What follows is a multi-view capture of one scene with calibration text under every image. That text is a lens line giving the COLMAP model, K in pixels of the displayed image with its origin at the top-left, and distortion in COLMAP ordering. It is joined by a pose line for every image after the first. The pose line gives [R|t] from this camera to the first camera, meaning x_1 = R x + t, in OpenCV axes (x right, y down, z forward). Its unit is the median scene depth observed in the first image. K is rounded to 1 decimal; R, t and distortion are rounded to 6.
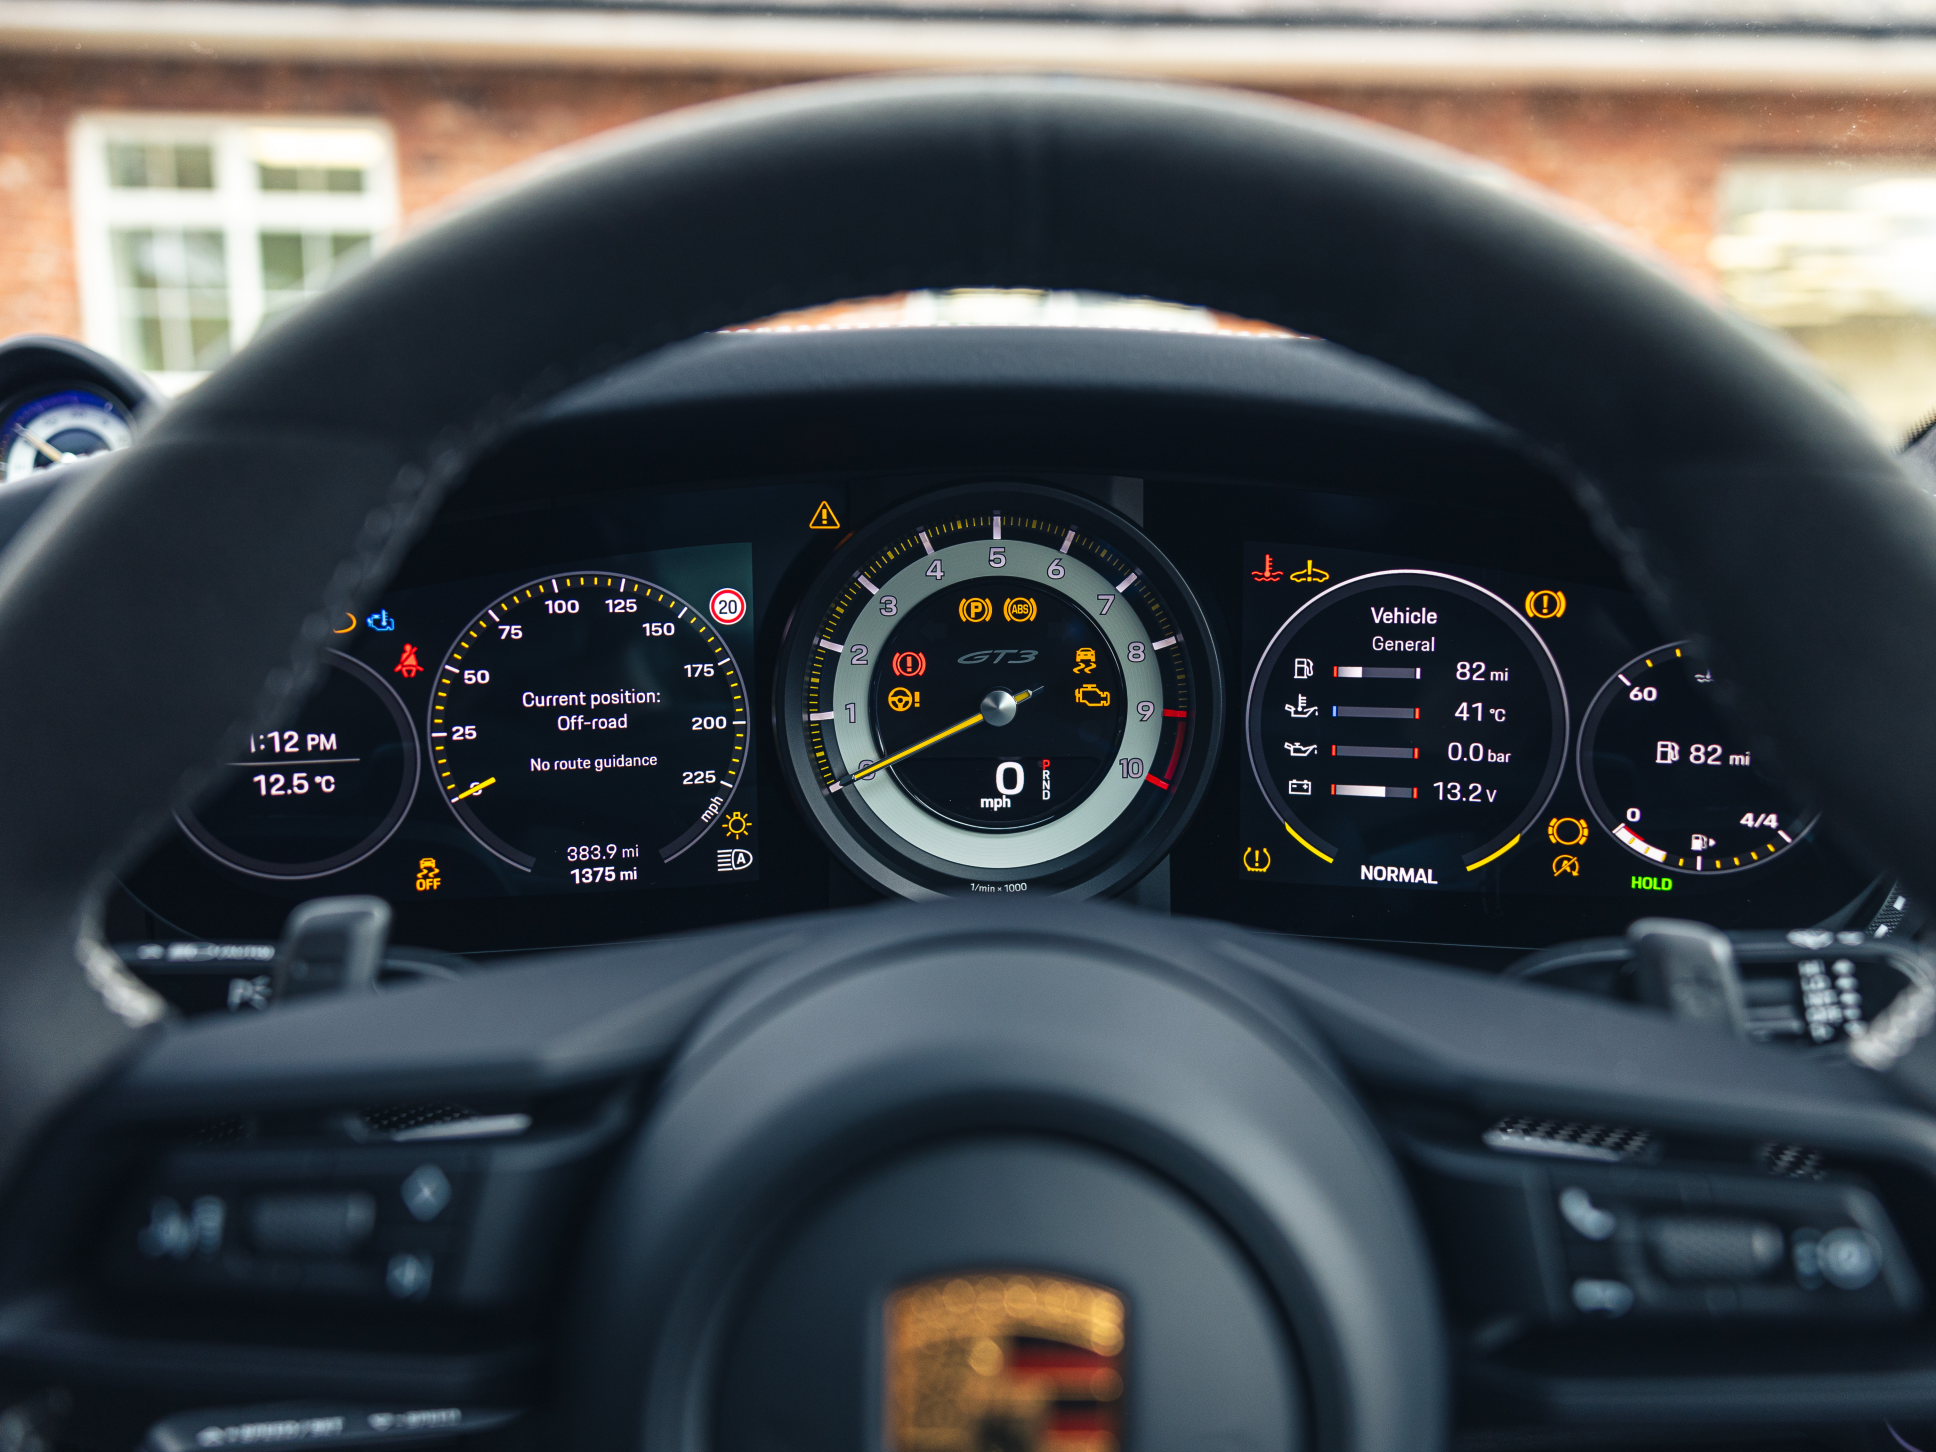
lens RADIAL K [[1555.5, 0, 1012.3], [0, 1555.5, 744.5], [0, 0, 1]] dist [0.036551, -0.019917]
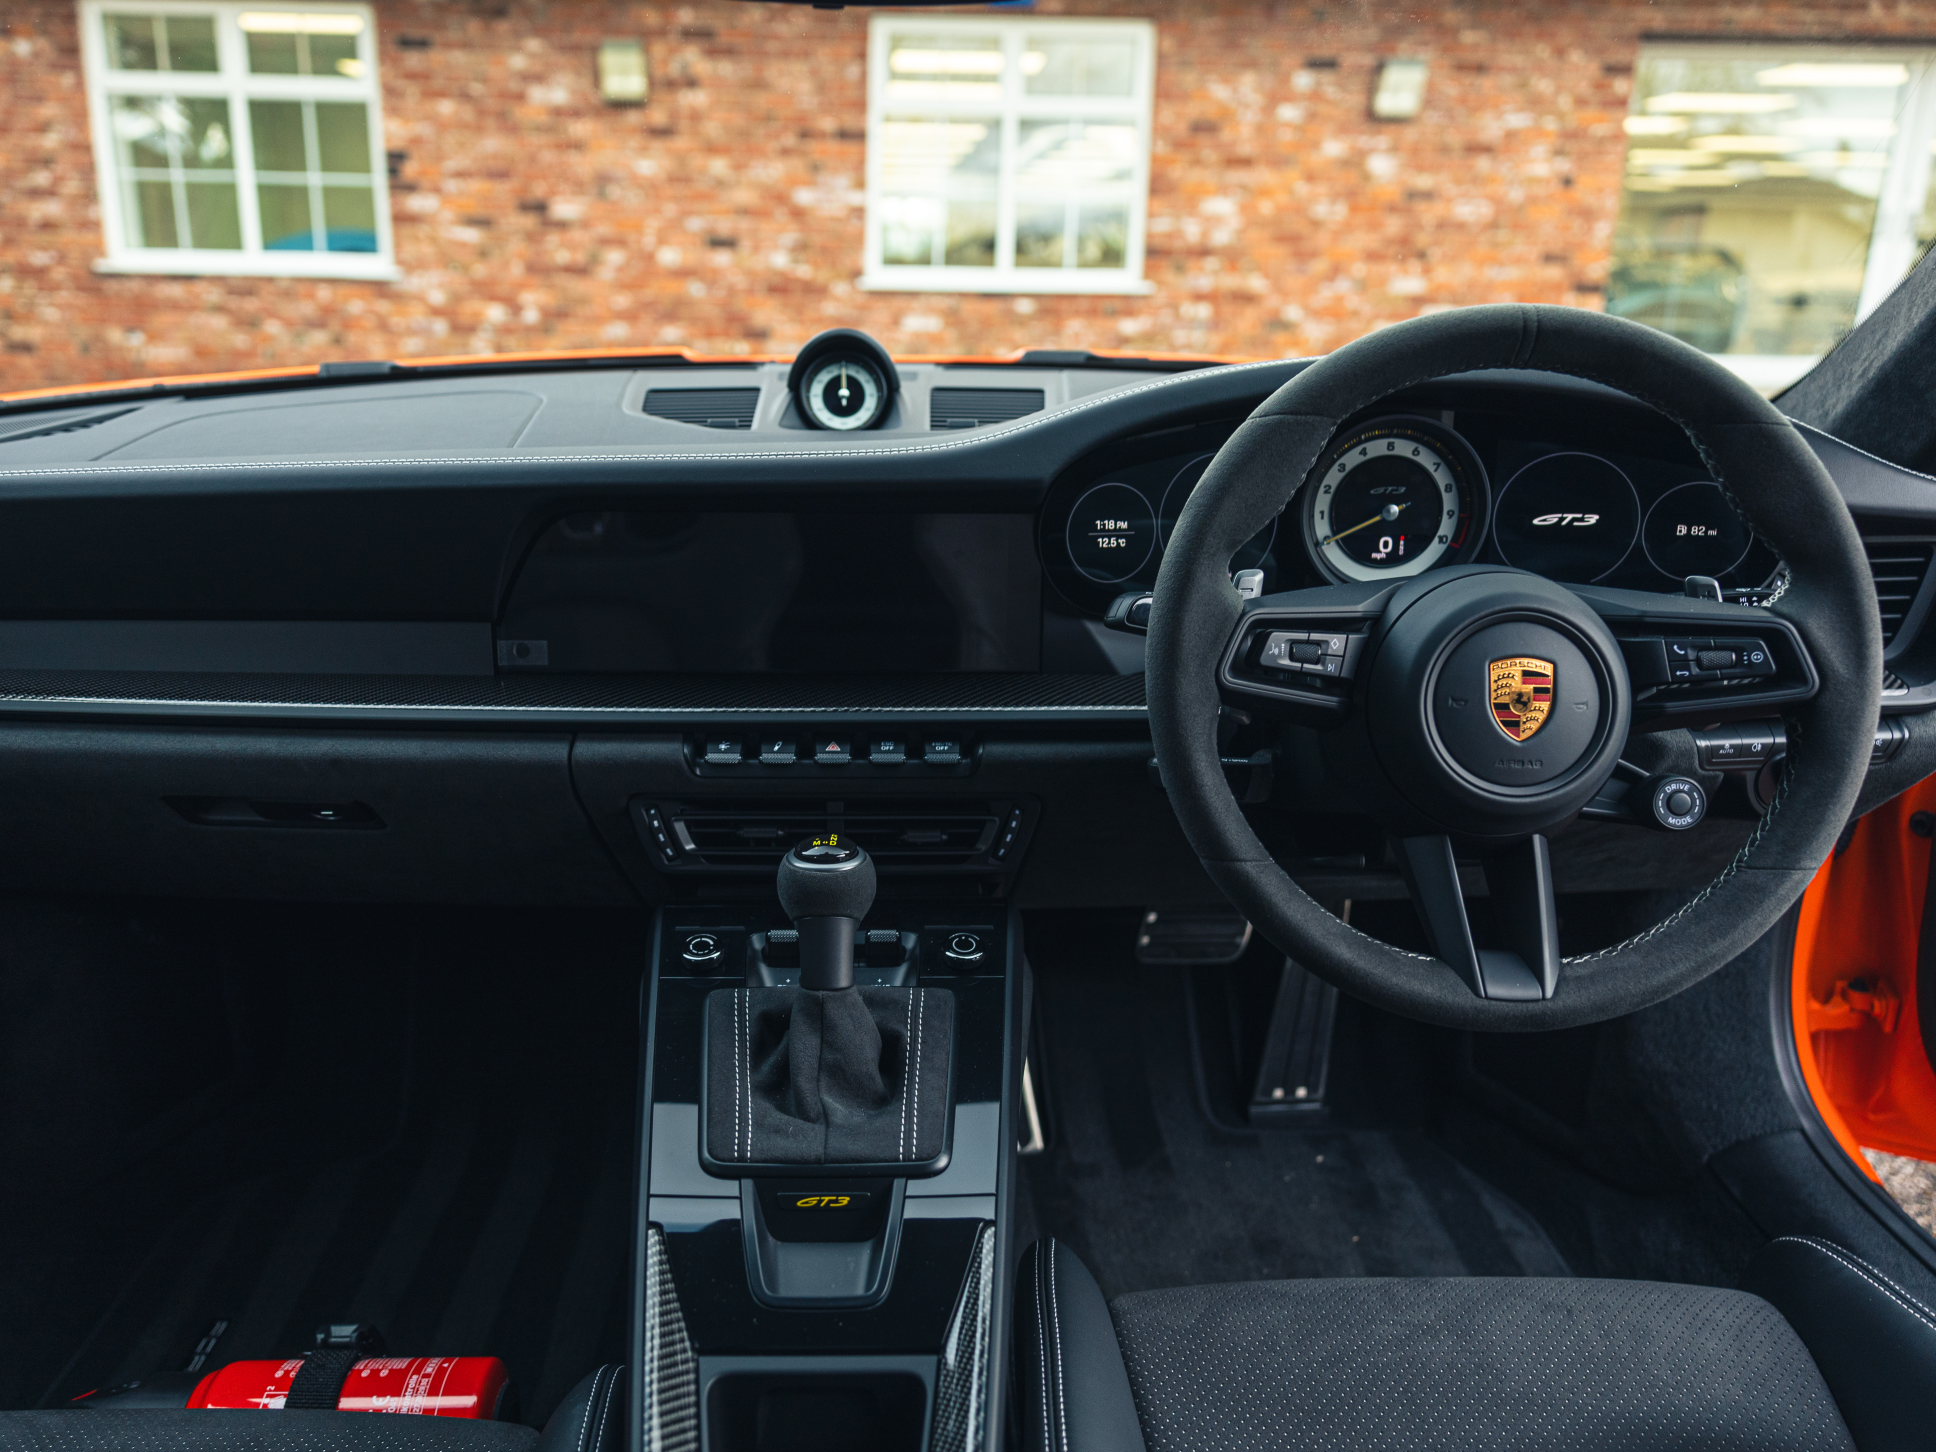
lens RADIAL K [[1555.5, 0, 896.6], [0, 1555.5, 745.3], [0, 0, 1]] dist [0.036551, -0.019917]
pose [[0.999976, 0.001962, 0.006663, -0.792187], [-0.002546, 0.996057, 0.088675, 0.122902], [-0.006462, -0.088690, 0.996038, -1.400689]]
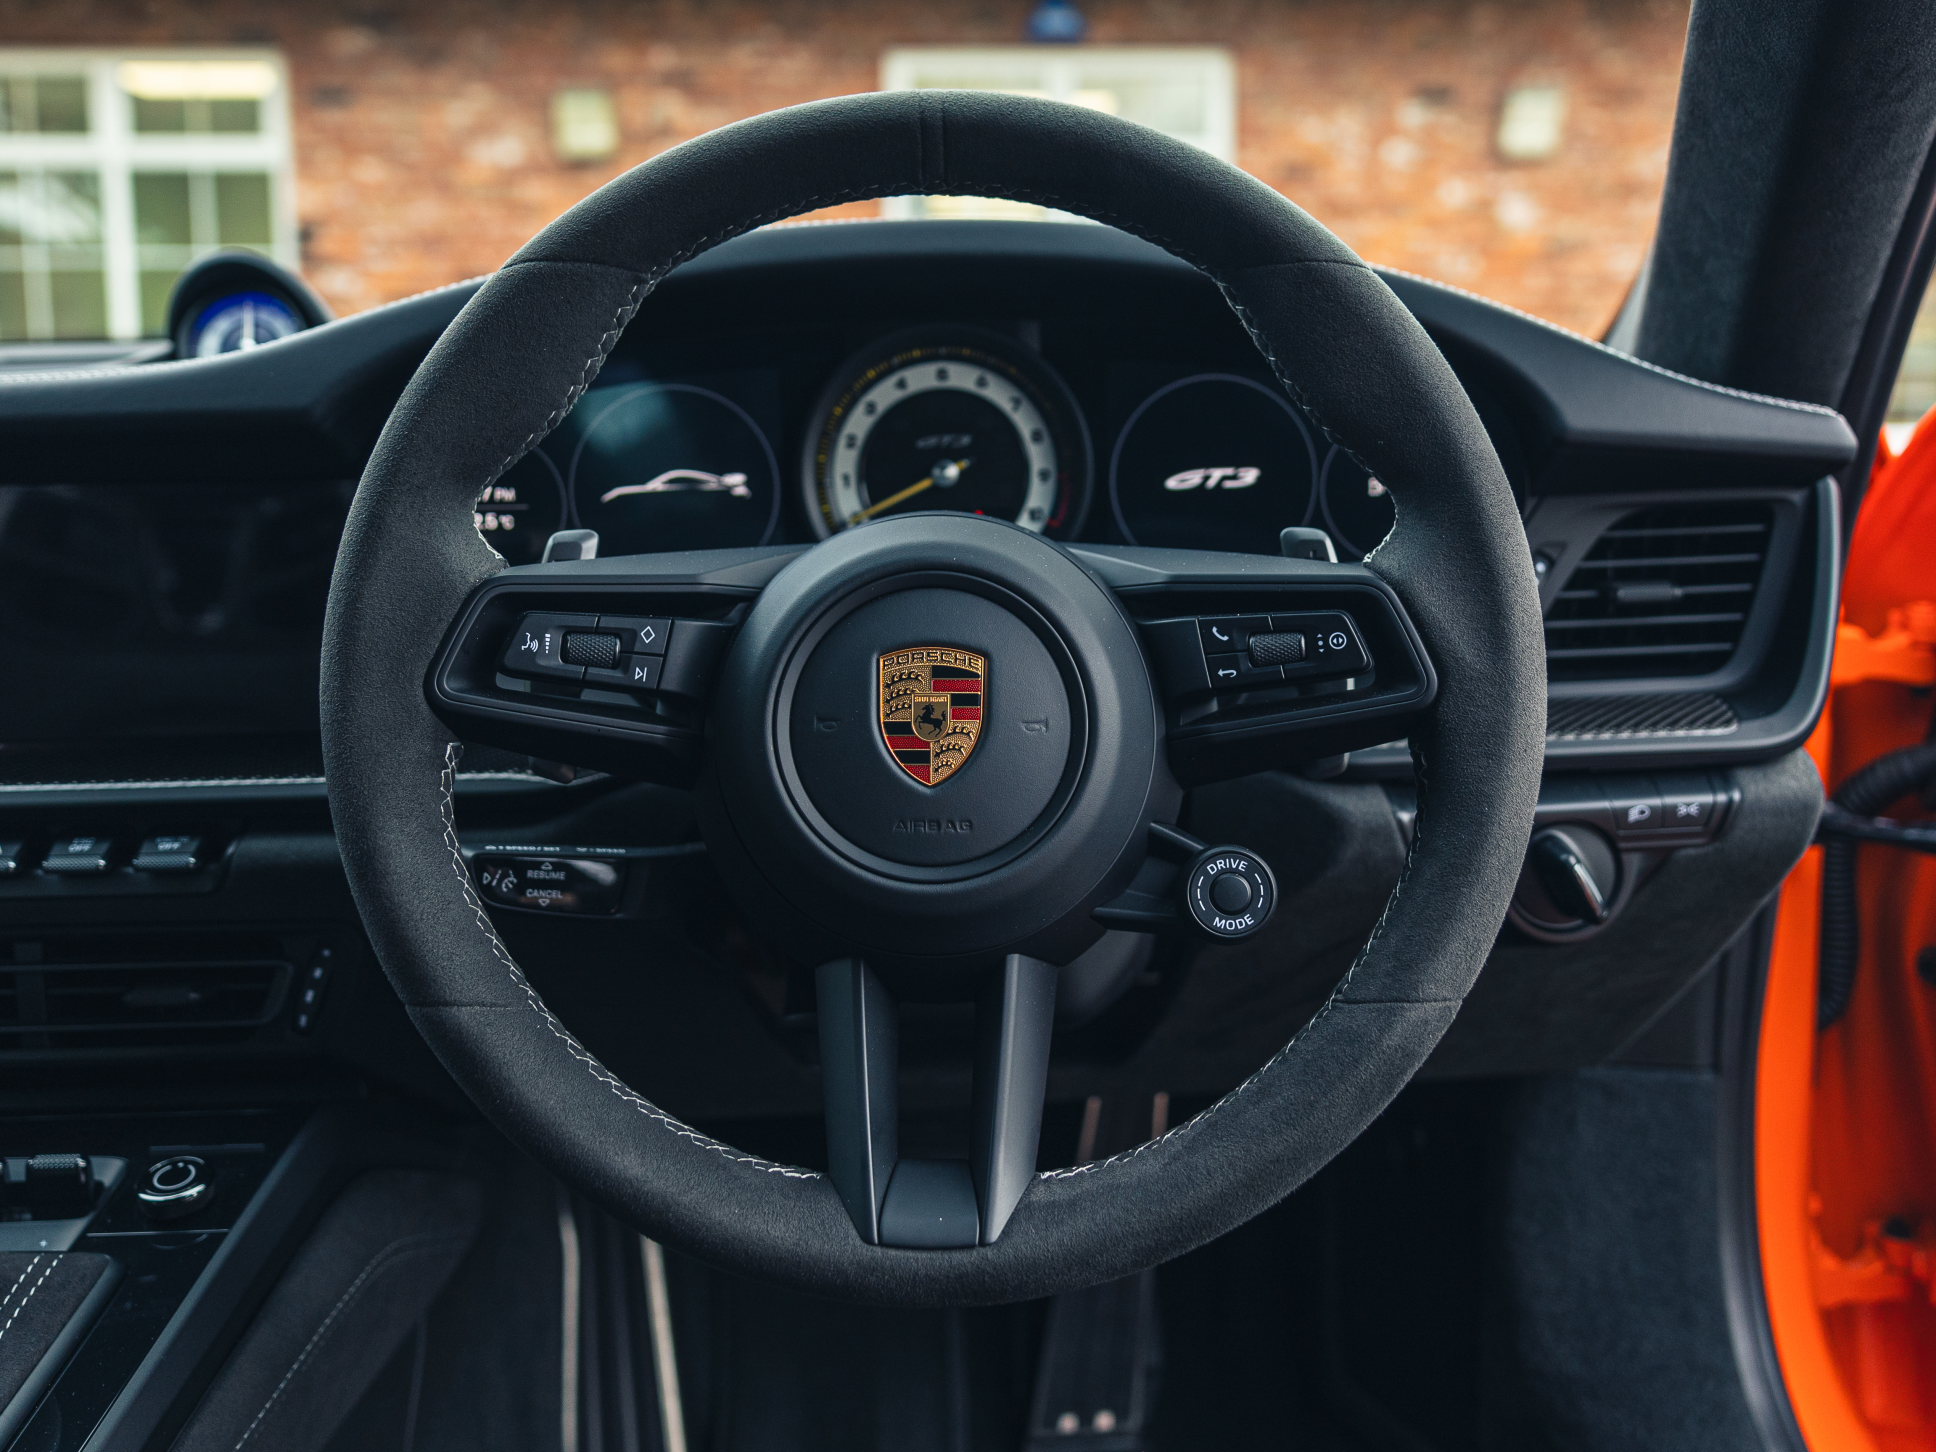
lens RADIAL K [[1956.6, 0, 1006.1], [0, 1956.6, 623.4], [0, 0, 1]] dist [0.007049, 0.000000]
pose [[0.999824, -0.017969, -0.005467, 0.061268], [0.017467, 0.996556, -0.081059, 0.285998], [0.006905, 0.080949, 0.996694, -0.899479]]
